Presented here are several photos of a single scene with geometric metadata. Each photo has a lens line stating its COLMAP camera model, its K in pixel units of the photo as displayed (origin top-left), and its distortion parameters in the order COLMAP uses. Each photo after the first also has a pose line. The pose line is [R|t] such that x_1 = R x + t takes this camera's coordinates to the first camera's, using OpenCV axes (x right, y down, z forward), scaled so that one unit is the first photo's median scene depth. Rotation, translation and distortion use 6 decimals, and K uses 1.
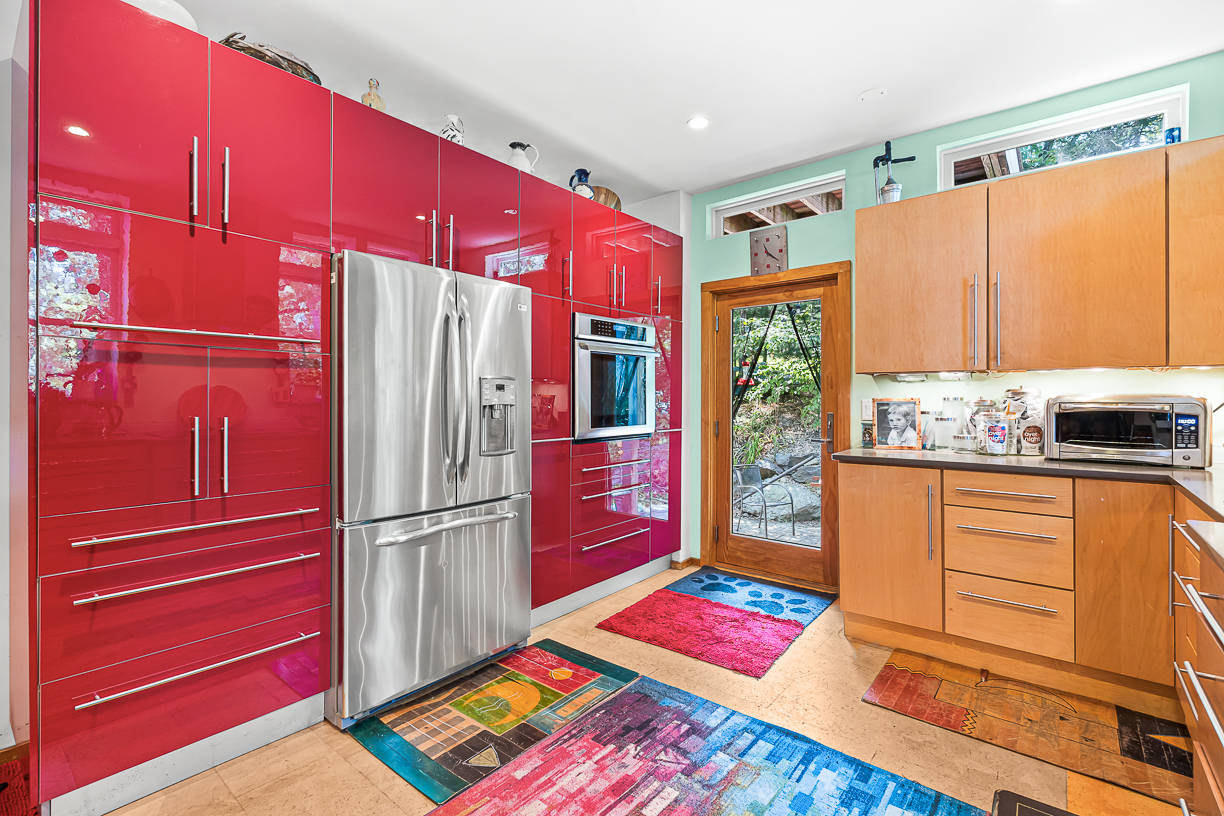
lens RADIAL K [[546.0, 0, 611.4], [0, 546.0, 398.6], [0, 0, 1]] dist [-0.002129, -0.000228]
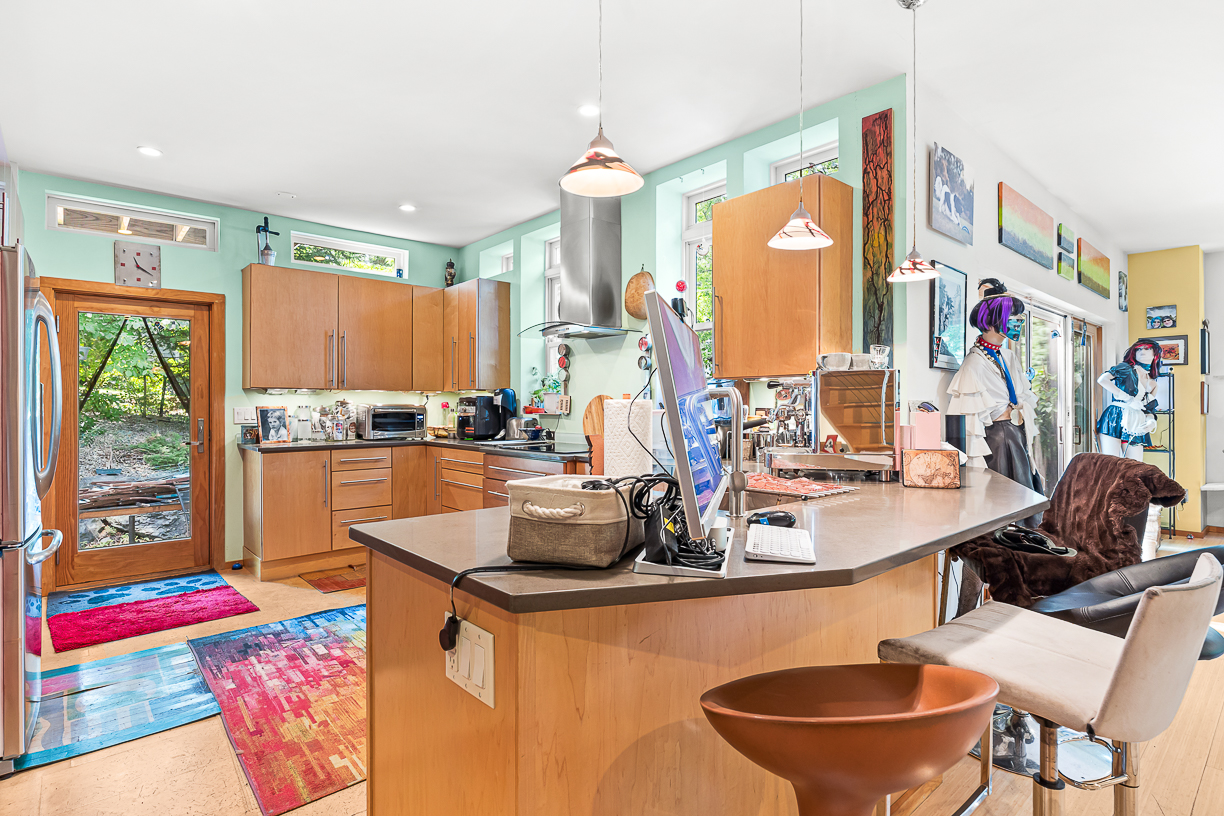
lens RADIAL K [[624.8, 0, 616.2], [0, 624.8, 405.4], [0, 0, 1]] dist [-0.000123, -0.000009]
pose [[0.153702, -0.000113, 0.988117, -1.036629], [0.000572, 1.000000, 0.000025, -0.002617], [-0.988117, 0.000561, 0.153702, -0.117095]]
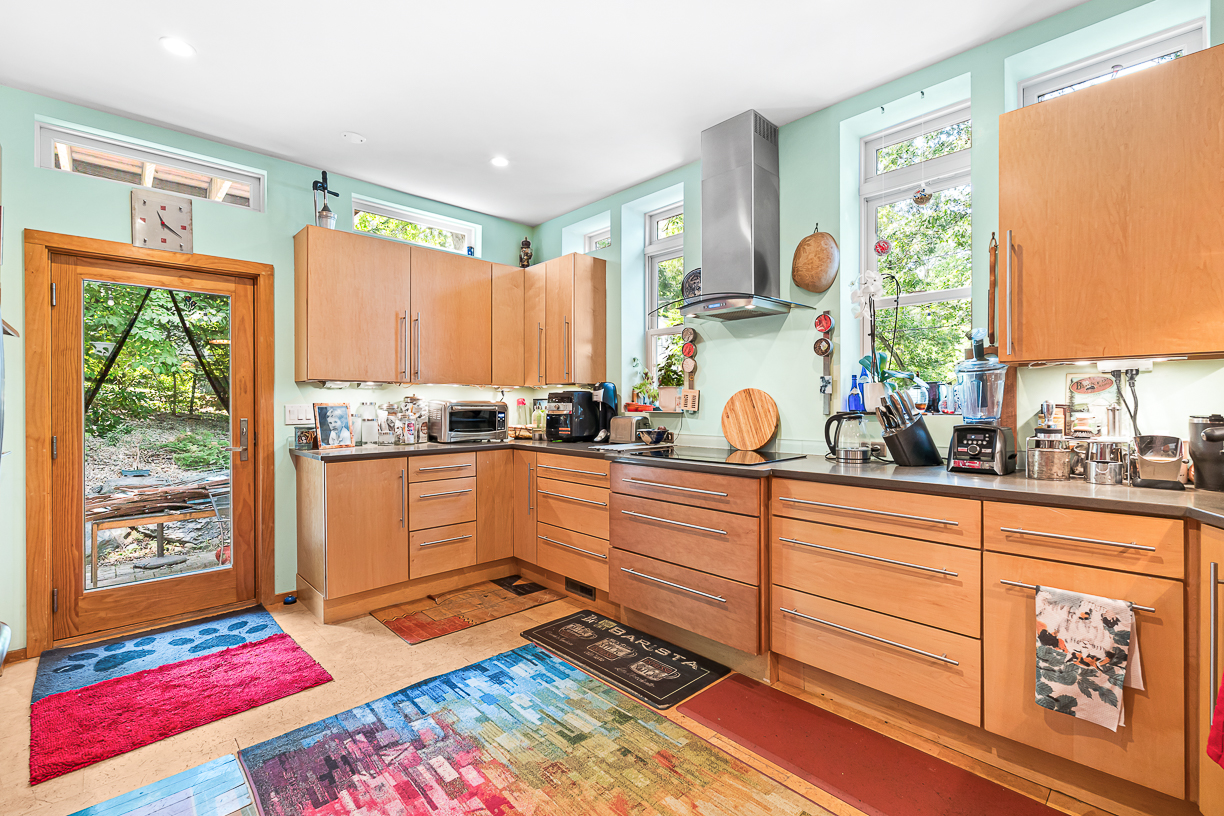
lens RADIAL K [[540.8, 0, 614.9], [0, 540.8, 405.2], [0, 0, 1]] dist [-0.003383, 0.000007]
pose [[0.116890, -0.004126, 0.993136, -0.596240], [0.001689, 0.999991, 0.003956, 0.000649], [-0.993143, 0.001215, 0.116896, 0.329939]]
